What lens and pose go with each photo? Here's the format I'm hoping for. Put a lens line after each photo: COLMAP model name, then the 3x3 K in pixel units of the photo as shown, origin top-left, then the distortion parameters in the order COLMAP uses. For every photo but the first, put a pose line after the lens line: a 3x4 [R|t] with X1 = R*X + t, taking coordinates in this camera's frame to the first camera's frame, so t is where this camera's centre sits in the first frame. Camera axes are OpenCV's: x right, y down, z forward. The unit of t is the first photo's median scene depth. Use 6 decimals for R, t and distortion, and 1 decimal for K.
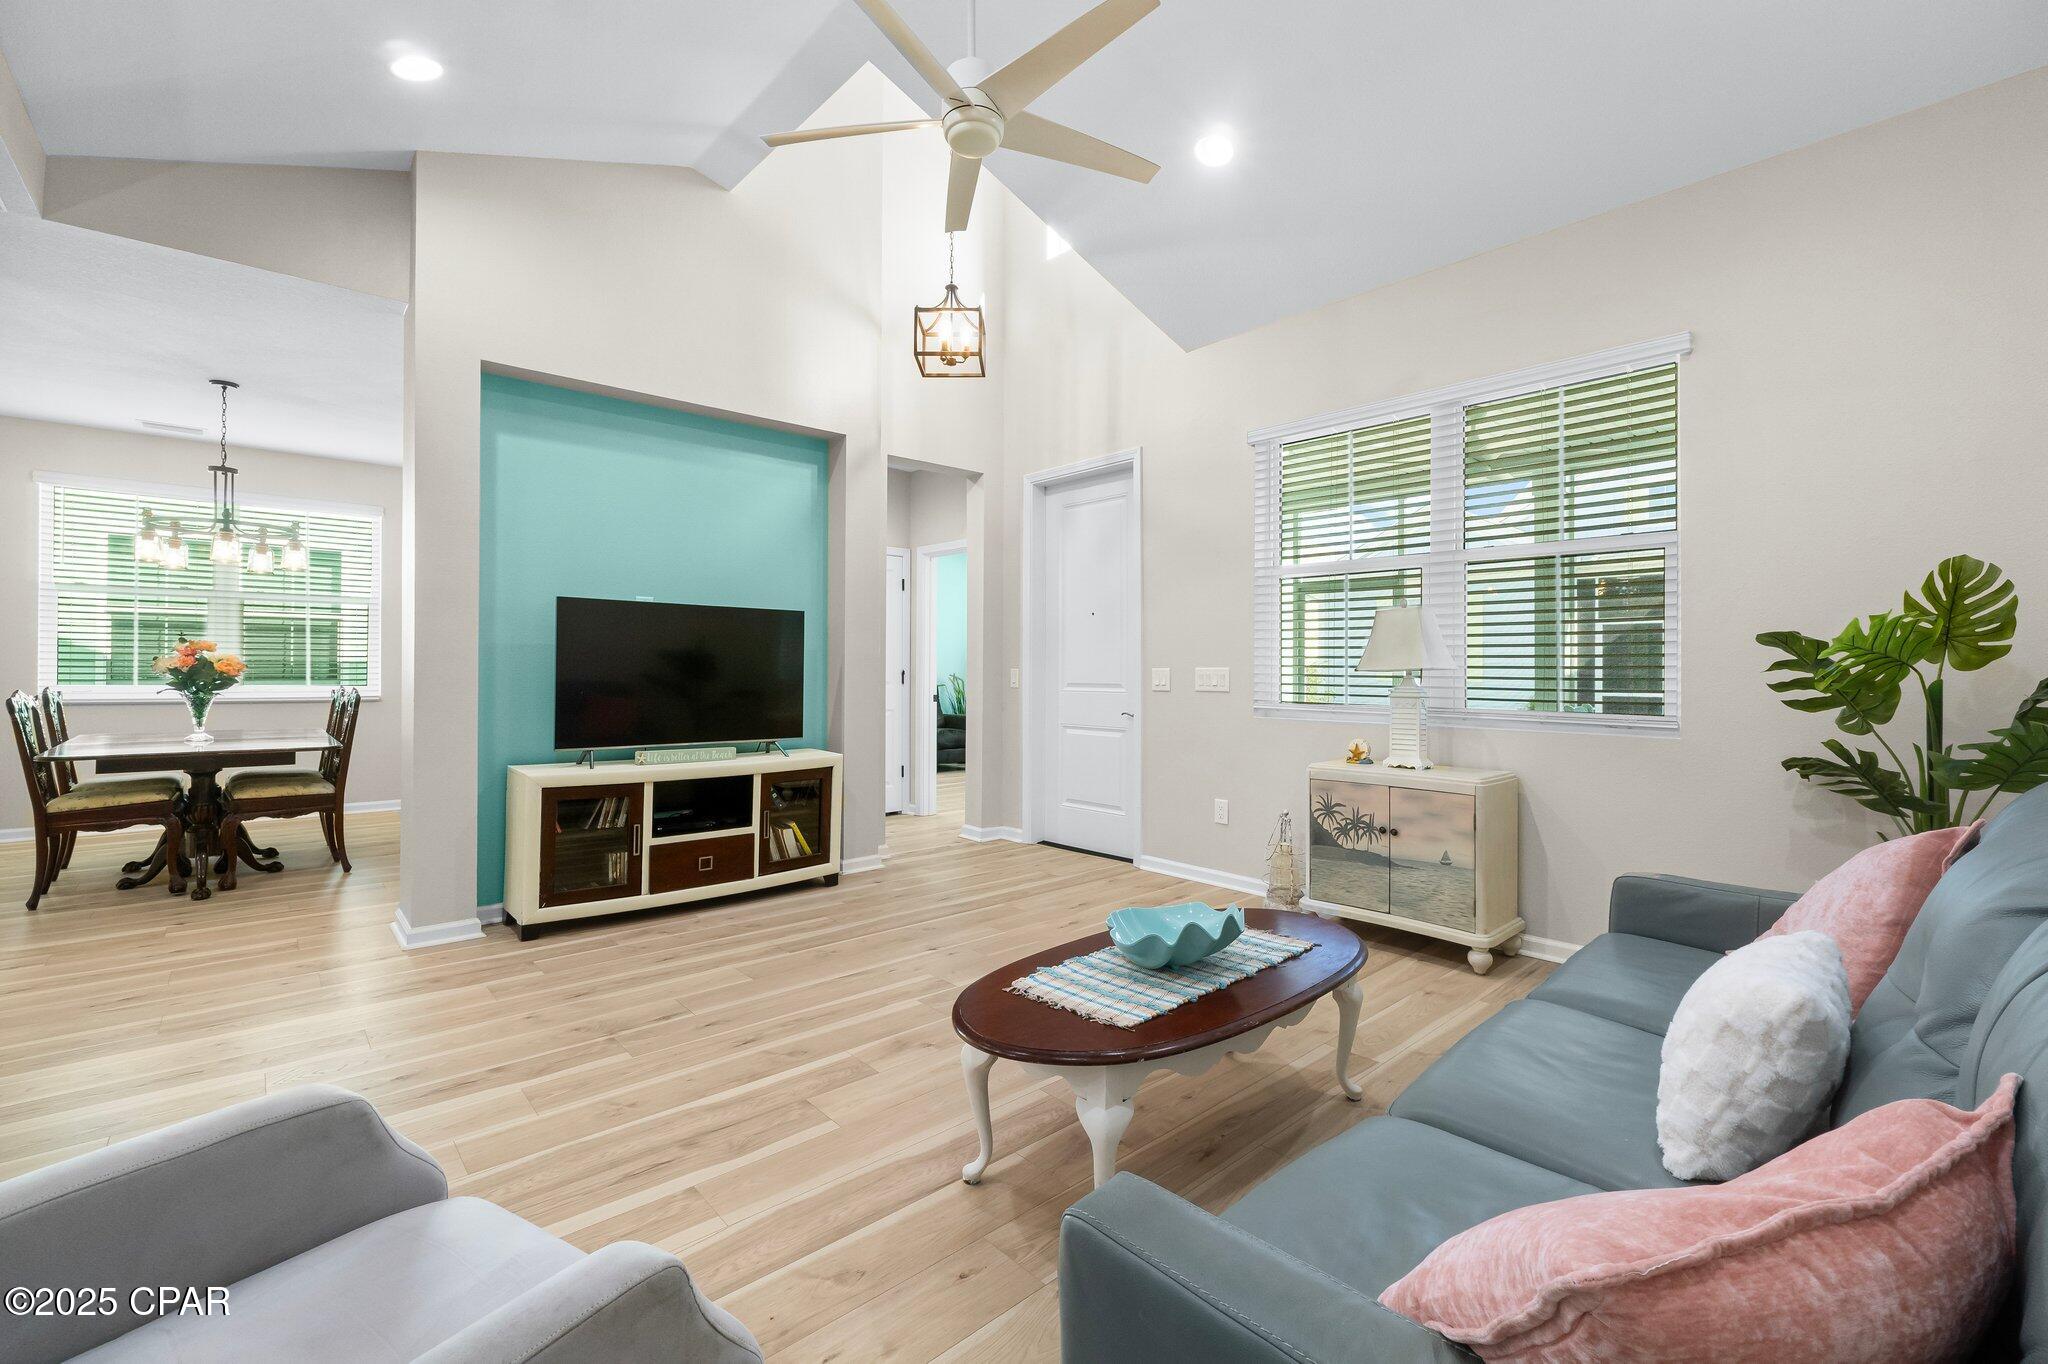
lens RADIAL K [[863.1, 0, 1034.7], [0, 863.1, 667.7], [0, 0, 1]] dist [-0.006751, -0.000174]
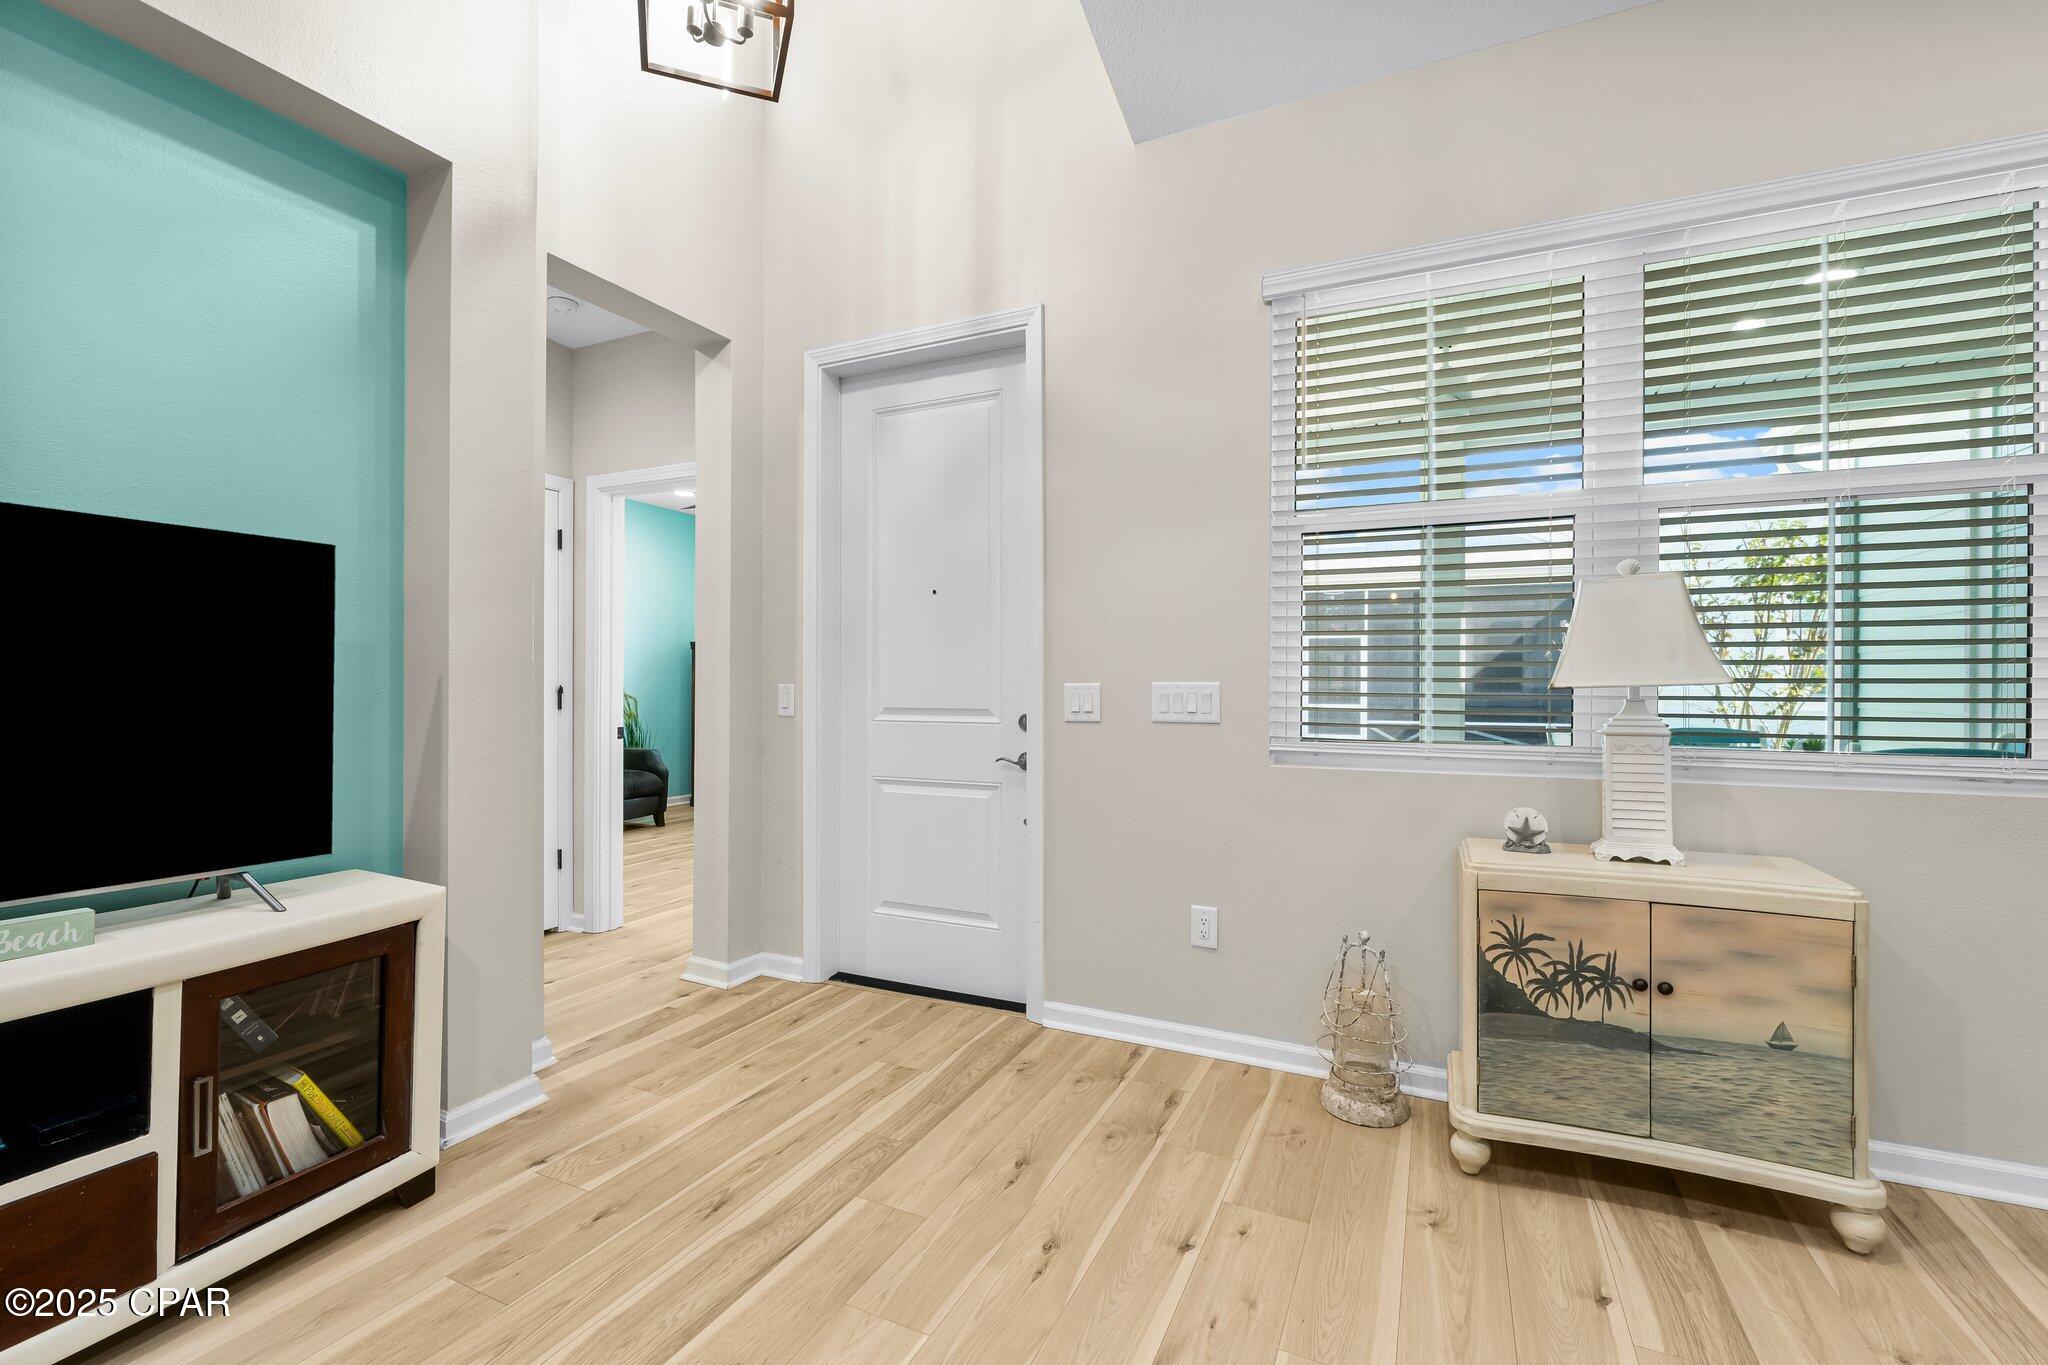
lens RADIAL K [[863.1, 0, 1033.2], [0, 863.1, 685.1], [0, 0, 1]] dist [-0.006751, -0.000174]
pose [[0.924478, -0.002042, 0.381230, -0.123656], [0.000158, 0.999988, 0.004972, -0.001244], [-0.381235, -0.004536, 0.924467, 0.530934]]
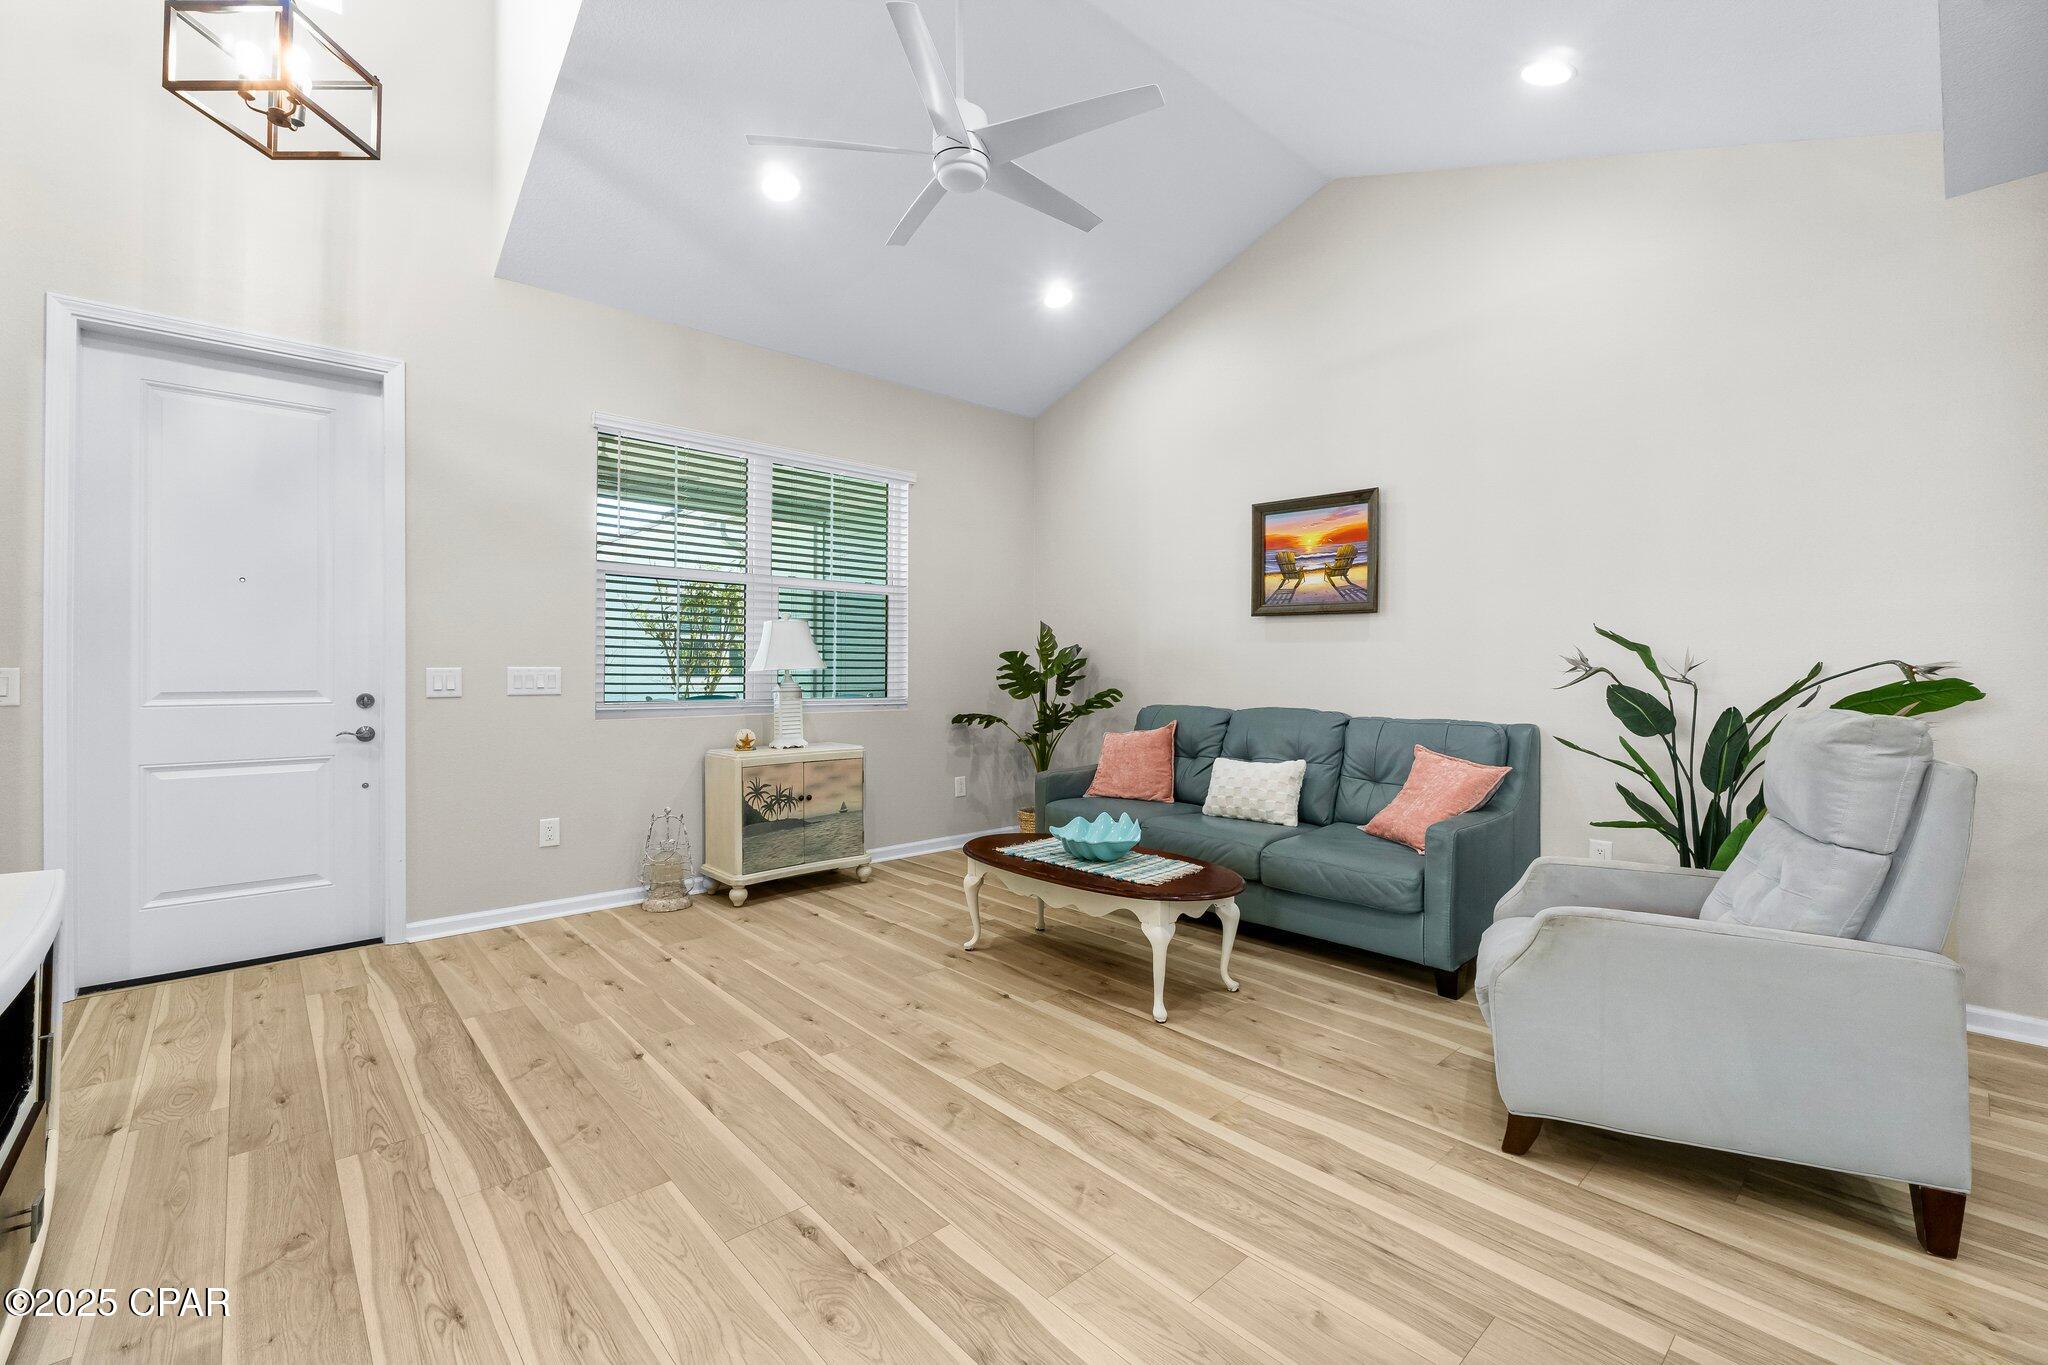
lens RADIAL K [[863.1, 0, 1021.3], [0, 863.1, 667.3], [0, 0, 1]] dist [-0.006751, -0.000174]
pose [[0.007387, -0.002247, 0.999970, -0.689650], [-0.005337, 0.999983, 0.002287, -0.004586], [-0.999958, -0.005354, 0.007375, 0.550511]]
